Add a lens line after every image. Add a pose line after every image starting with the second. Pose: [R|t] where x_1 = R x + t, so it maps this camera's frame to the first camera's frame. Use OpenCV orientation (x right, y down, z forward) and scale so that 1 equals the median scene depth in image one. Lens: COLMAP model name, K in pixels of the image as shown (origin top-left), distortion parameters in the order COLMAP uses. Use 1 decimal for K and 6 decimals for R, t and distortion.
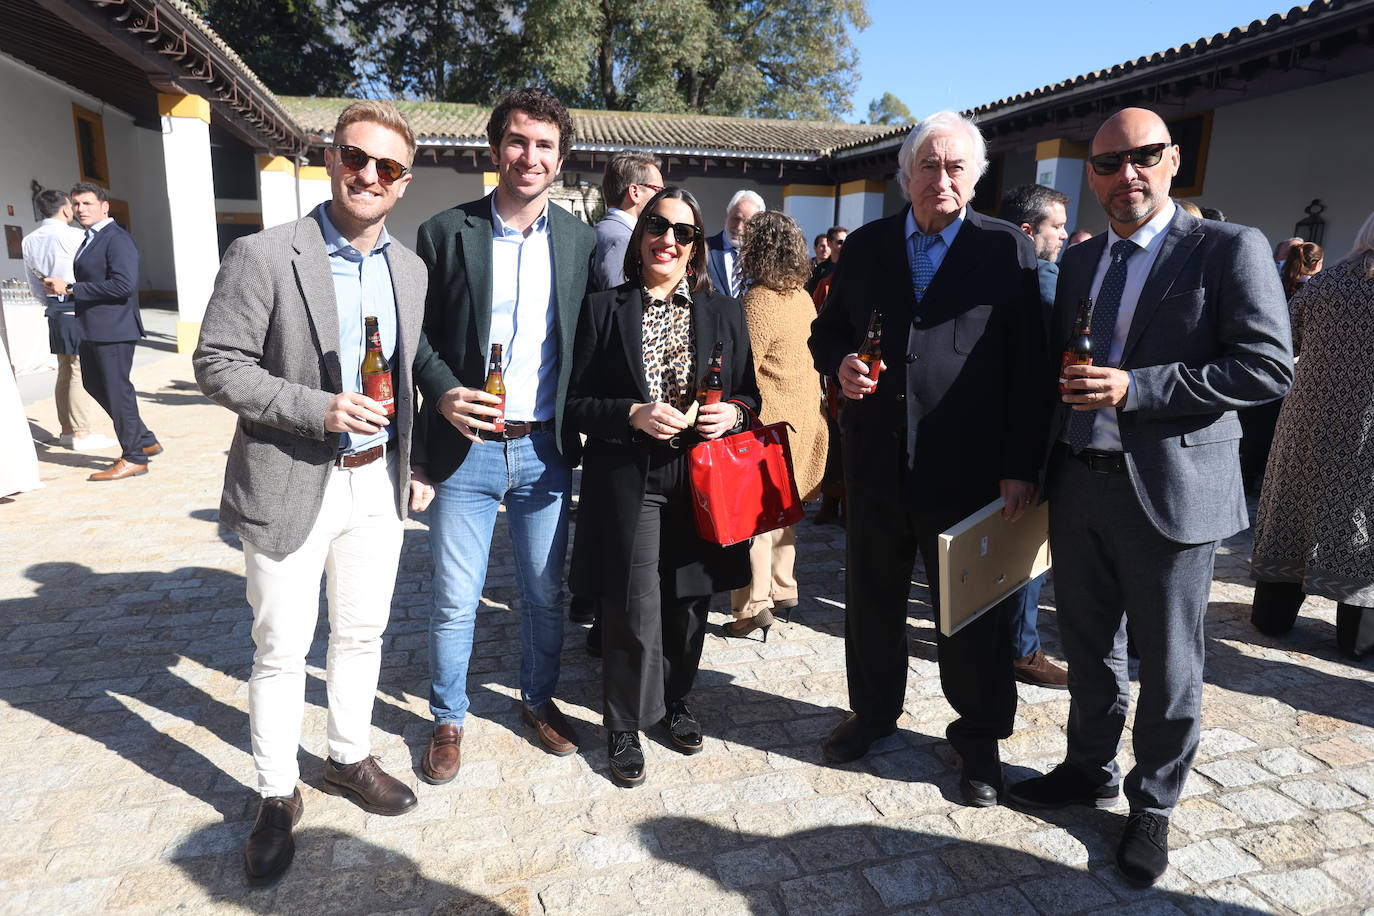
lens RADIAL K [[819.9, 0, 678.2], [0, 819.9, 455.3], [0, 0, 1]] dist [-0.076494, 0.052597]
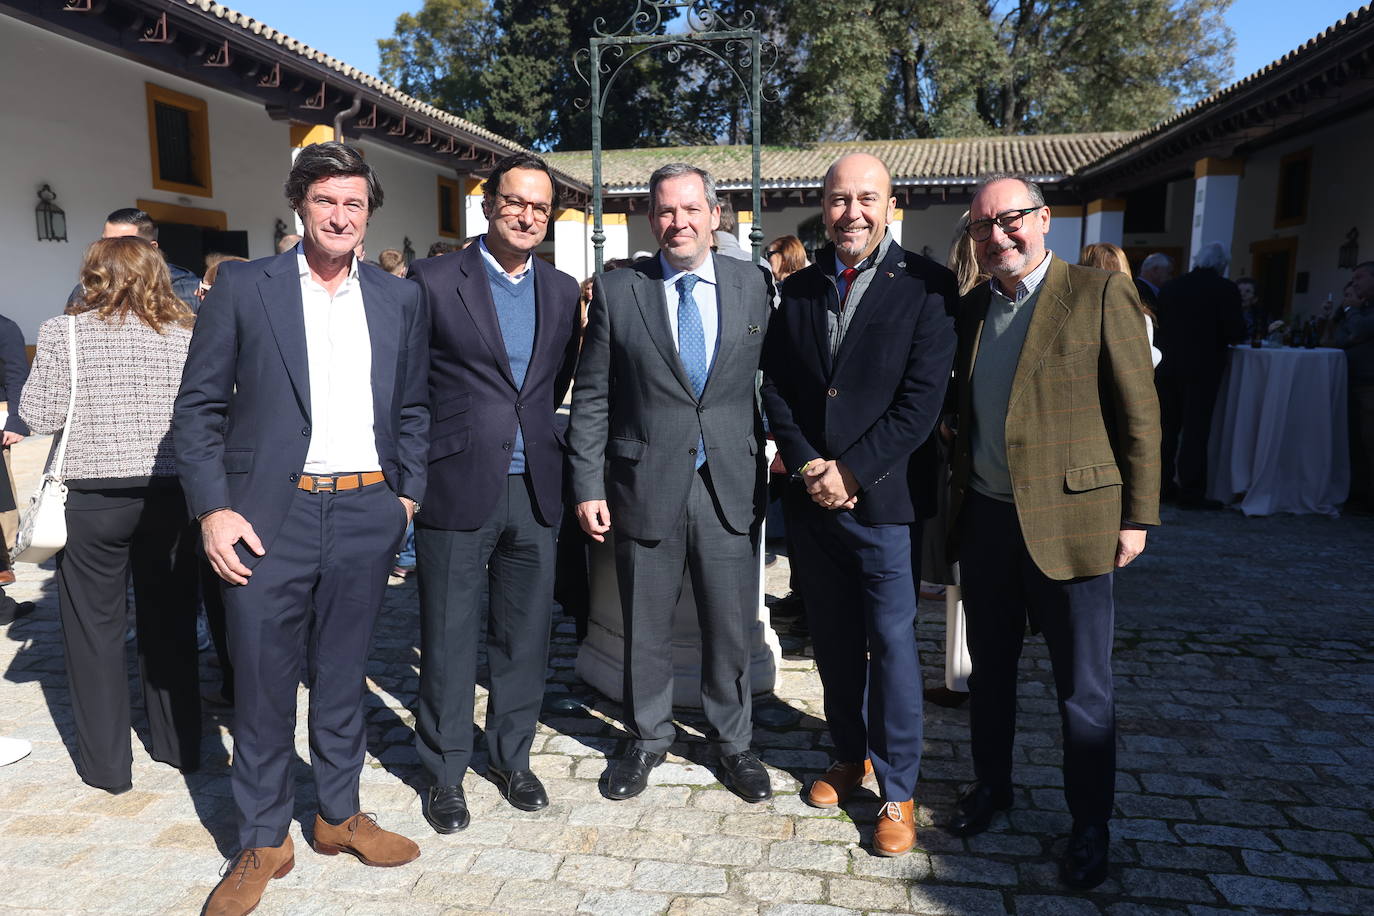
lens RADIAL K [[982.5, 0, 695.3], [0, 982.5, 452.0], [0, 0, 1]] dist [-0.058978, 0.089089]
pose [[0.916616, 0.041280, -0.397632, 0.211145], [-0.068046, 0.996250, -0.053435, 0.047335], [0.393936, 0.076037, 0.915988, -0.194725]]
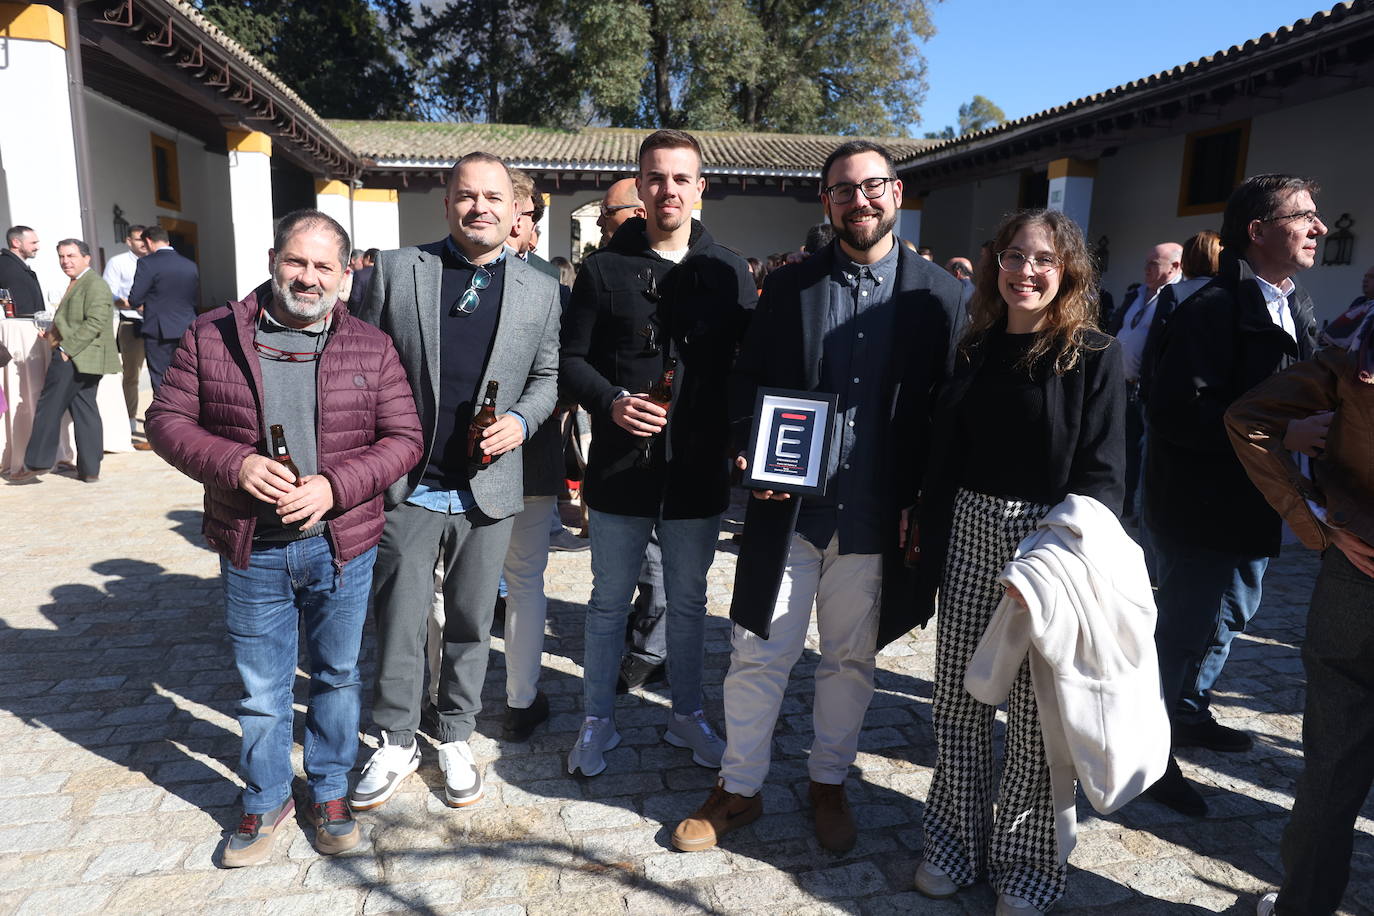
lens RADIAL K [[884.8, 0, 687.0], [0, 884.8, 458.0], [0, 0, 1]] dist [-0.066396, 0.060030]
pose [[0.996641, 0.013745, -0.080733, 0.047495], [-0.016278, 0.999393, -0.030801, 0.016204], [0.080260, 0.032012, 0.996260, -0.073760]]
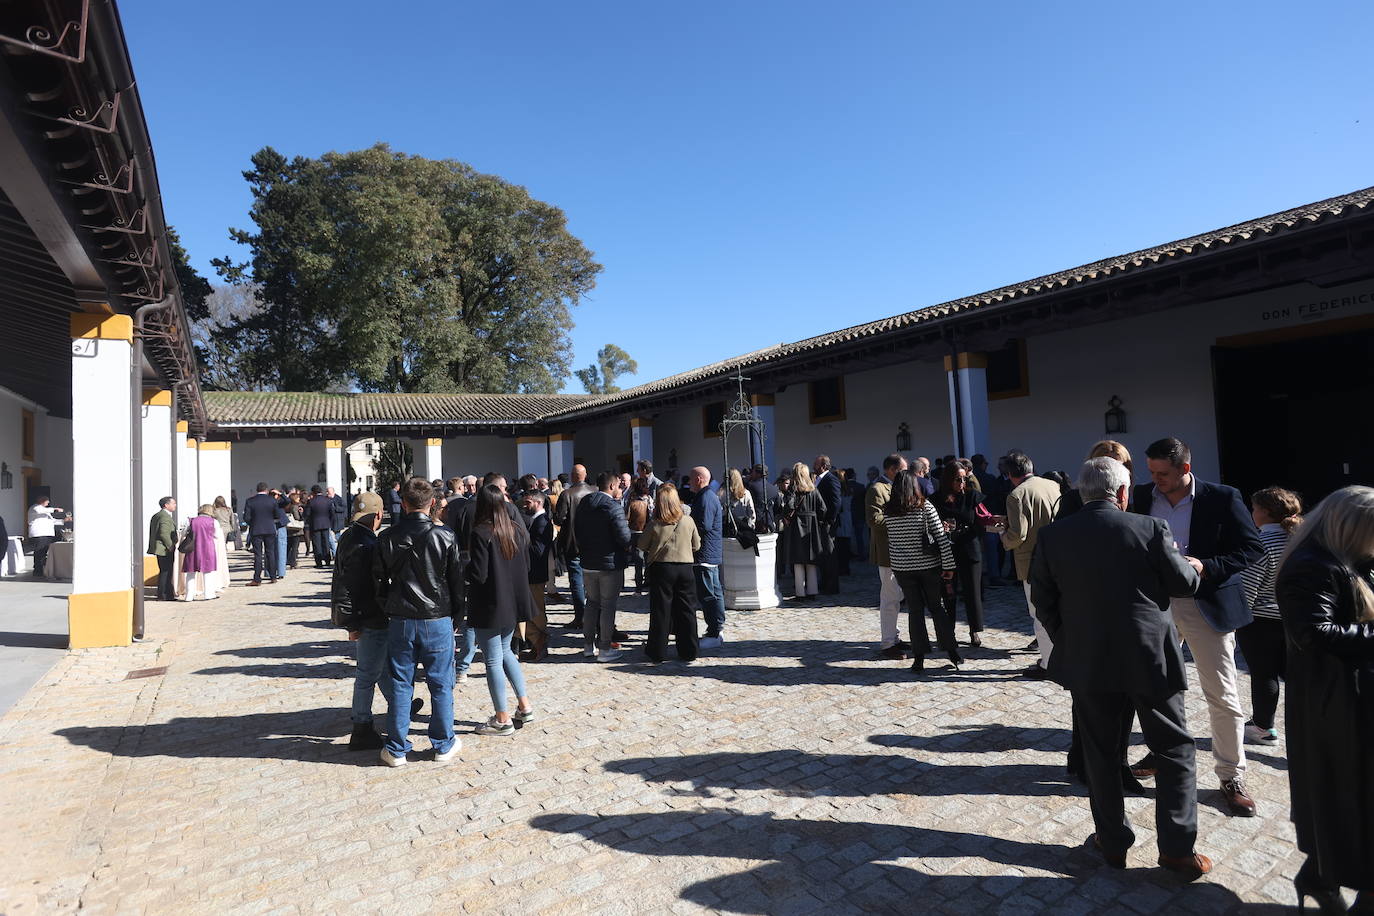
lens RADIAL K [[723.3, 0, 690.0], [0, 723.3, 431.1], [0, 0, 1]] dist [-0.046825, 0.026895]
pose [[0.948879, -0.047535, 0.312041, 0.003621], [0.133699, 0.956057, -0.260922, 0.085284], [-0.285926, 0.289302, 0.913537, -0.427197]]
